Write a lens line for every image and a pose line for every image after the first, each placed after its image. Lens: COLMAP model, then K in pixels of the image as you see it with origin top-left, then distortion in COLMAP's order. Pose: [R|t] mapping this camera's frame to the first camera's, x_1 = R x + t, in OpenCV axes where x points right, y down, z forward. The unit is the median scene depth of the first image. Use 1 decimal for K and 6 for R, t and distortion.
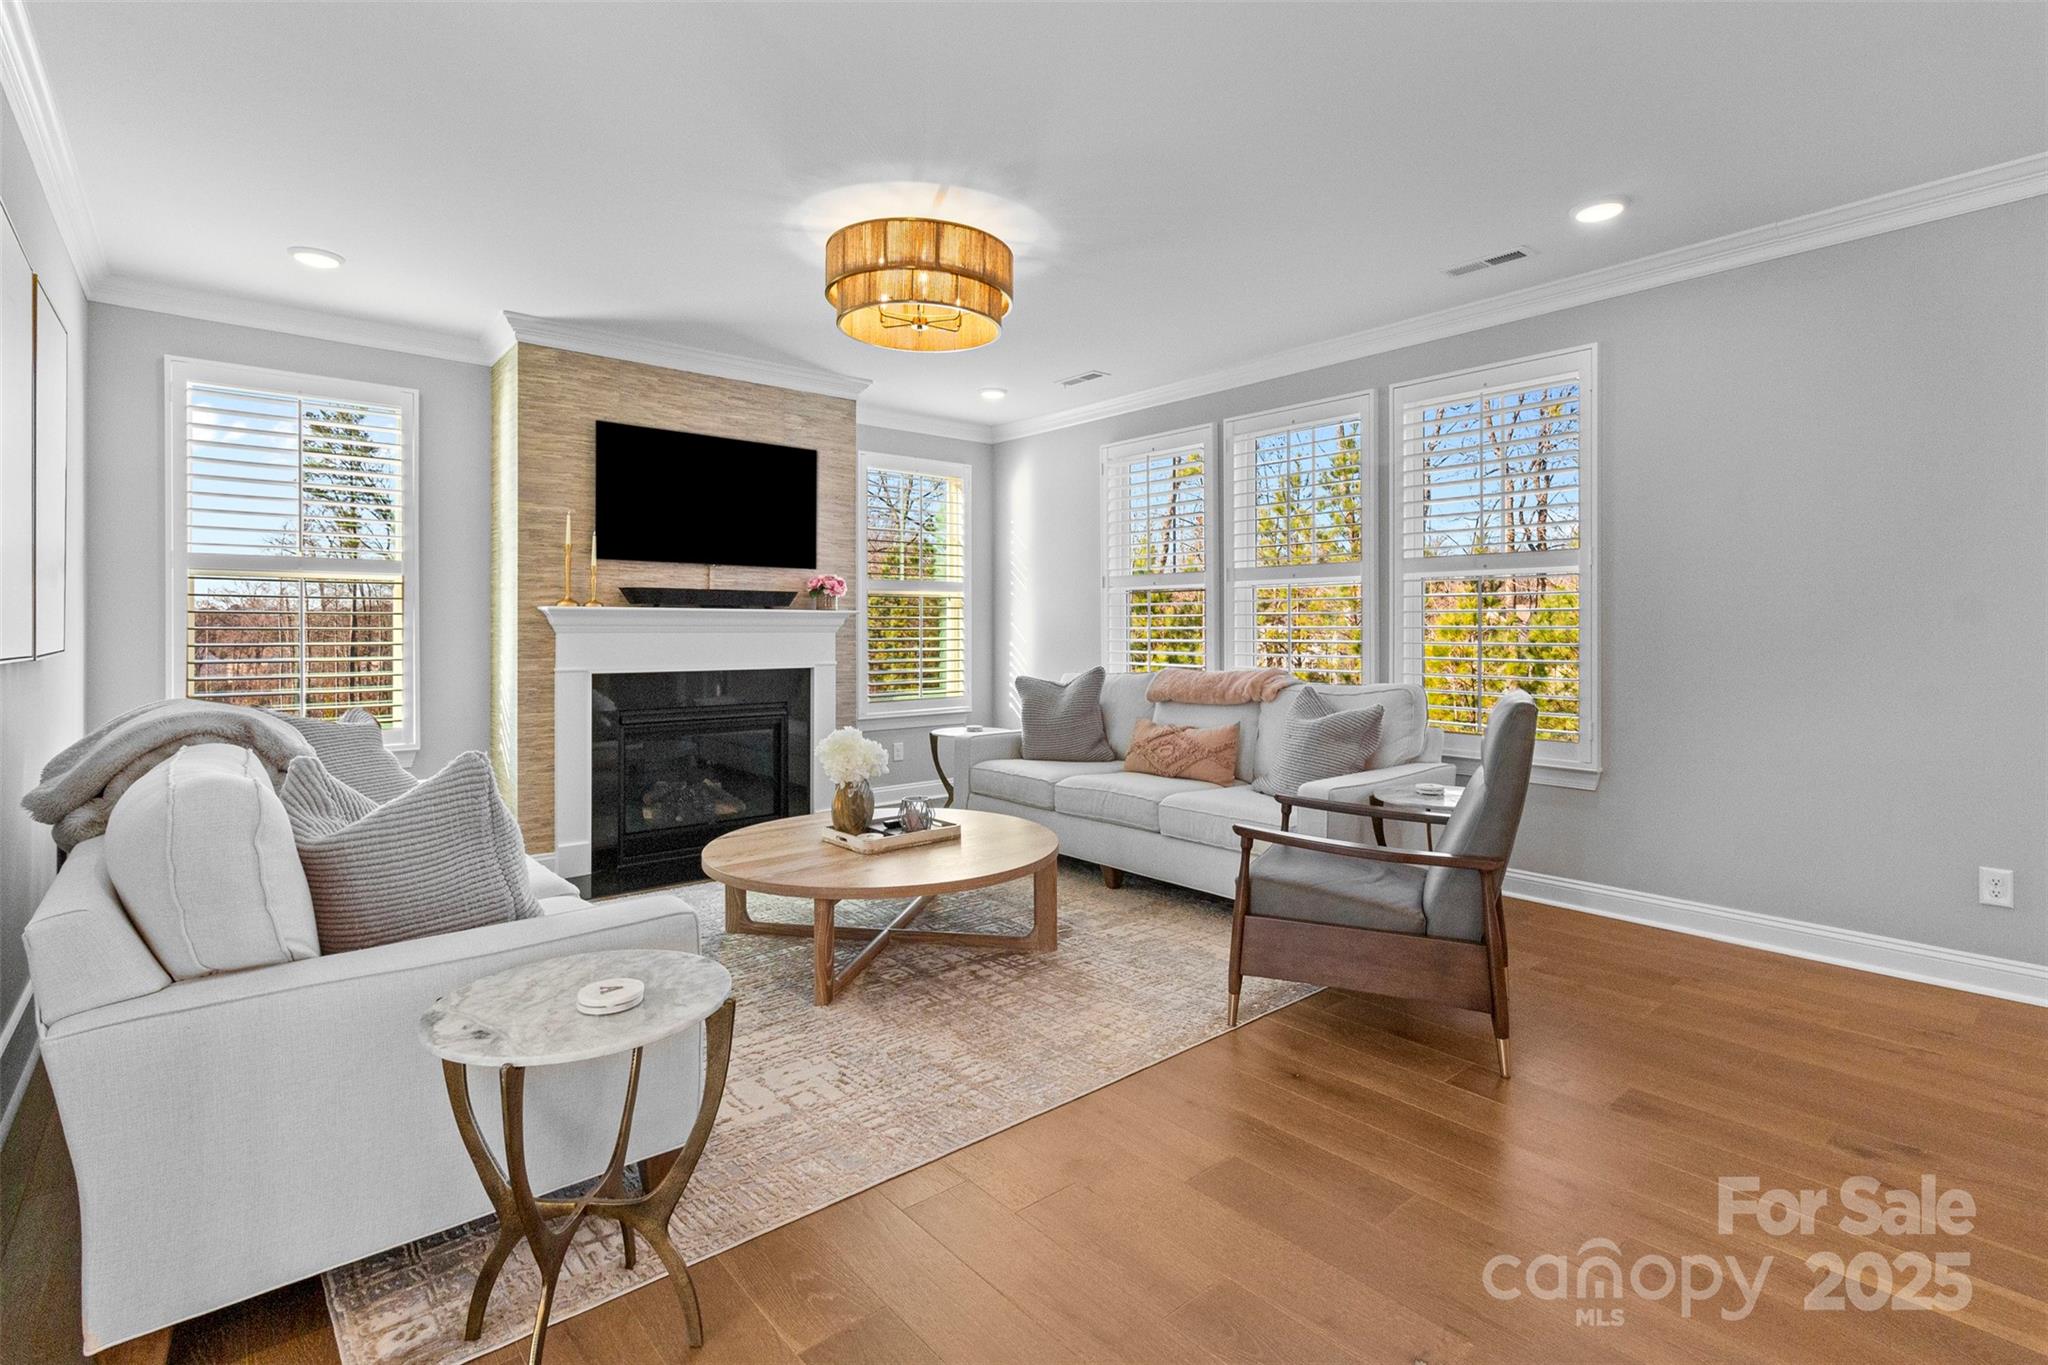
lens RADIAL K [[956.5, 0, 1023.8], [0, 956.5, 626.6], [0, 0, 1]] dist [0.003718, -0.001303]
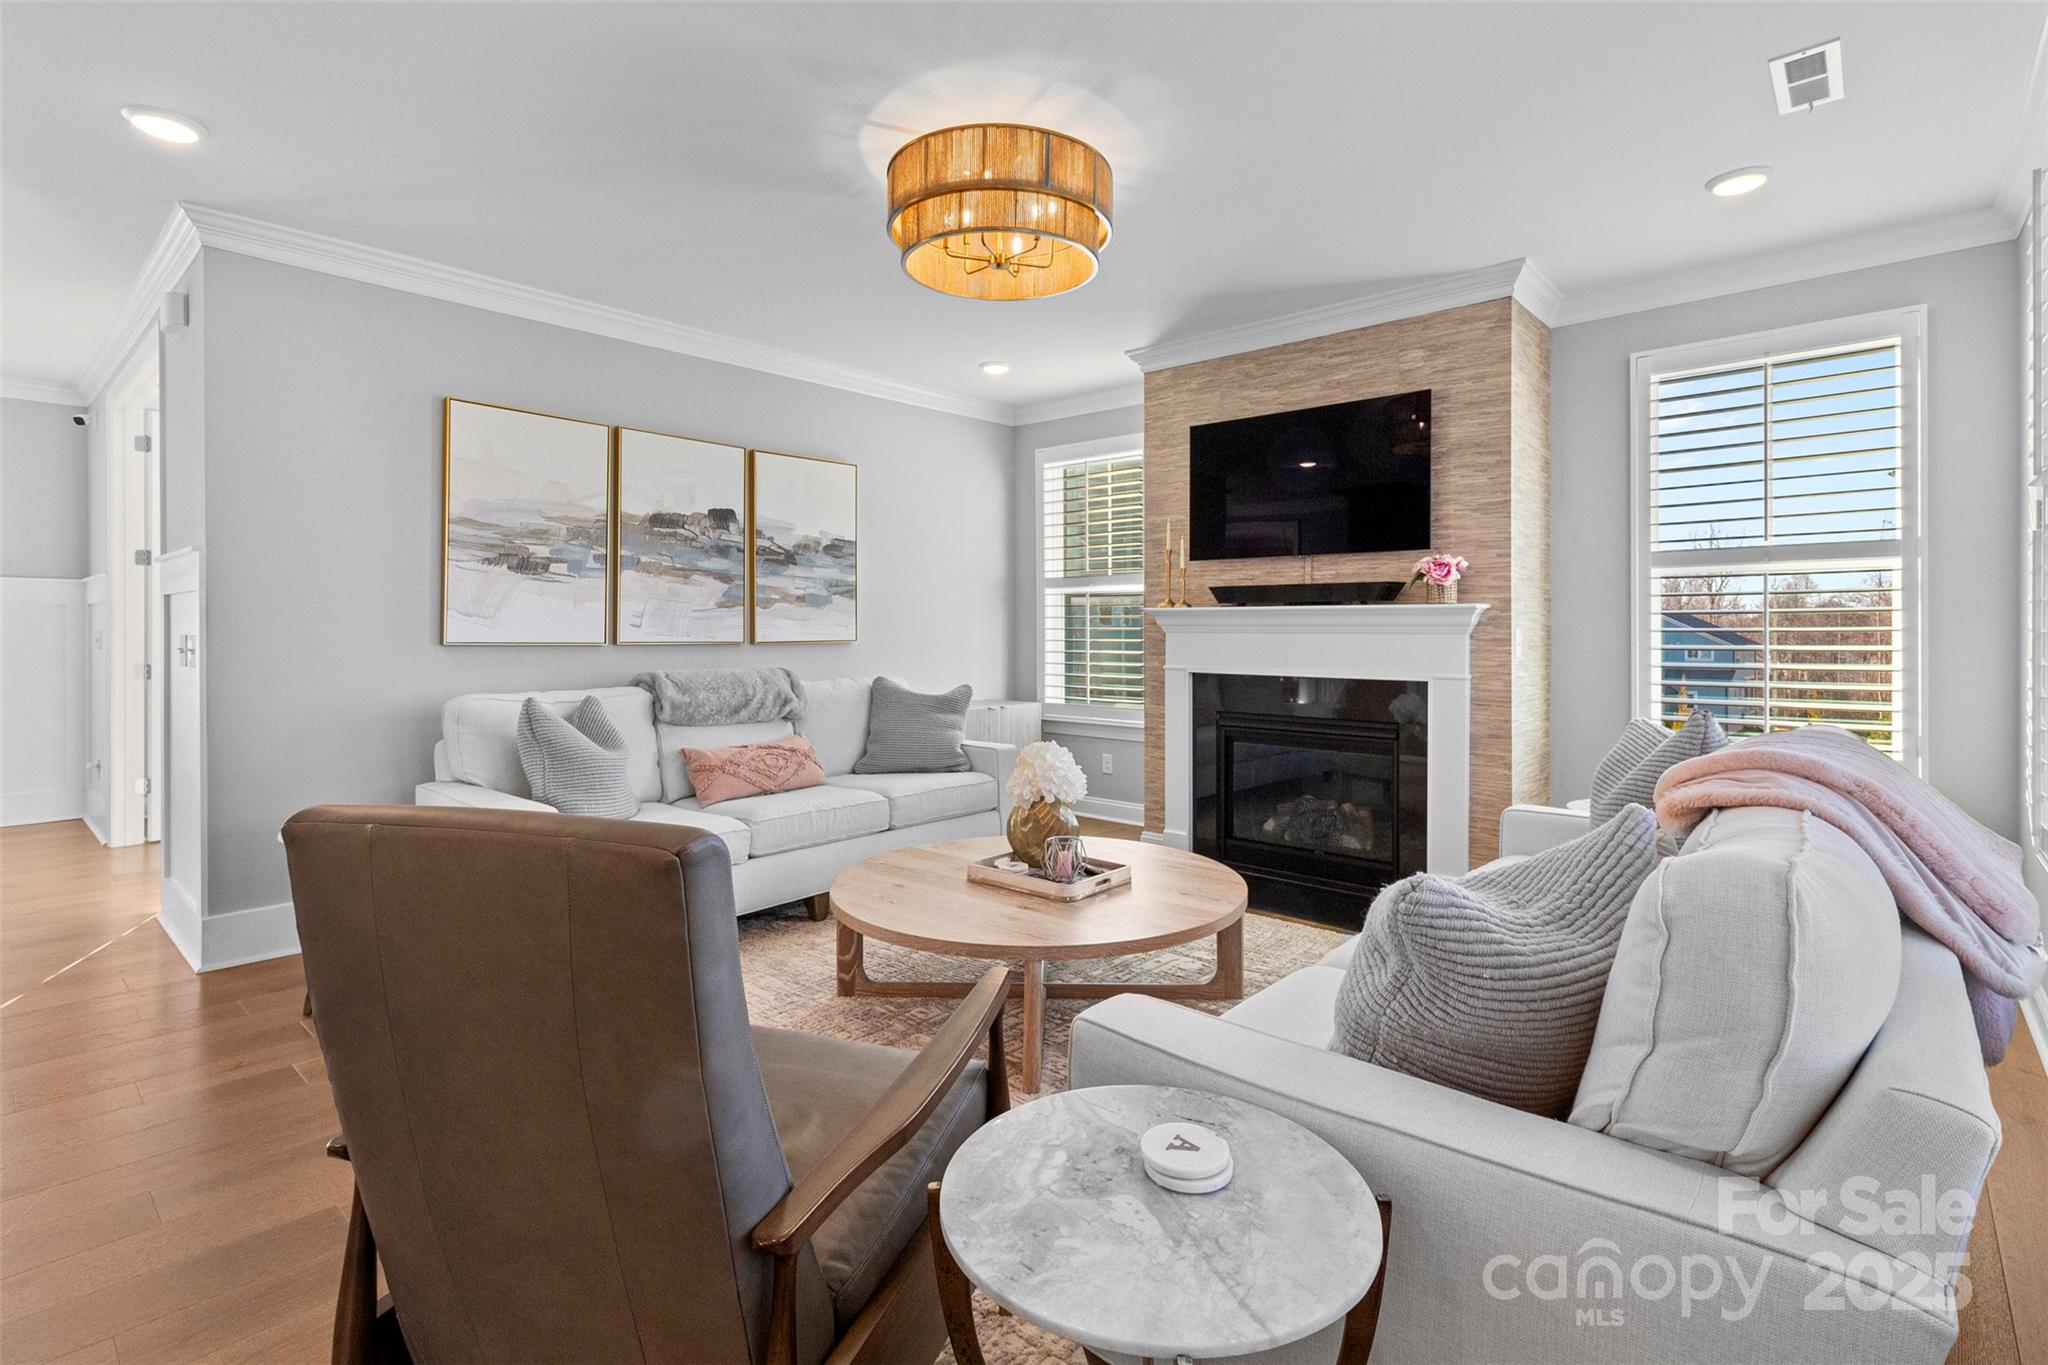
lens RADIAL K [[956.5, 0, 1024.6], [0, 956.5, 624.4], [0, 0, 1]] dist [0.003718, -0.001303]
pose [[0.146006, 0.004107, -0.989275, 0.514879], [0.004966, 0.999976, 0.004885, -0.007865], [0.989271, -0.005626, 0.145982, 0.633541]]
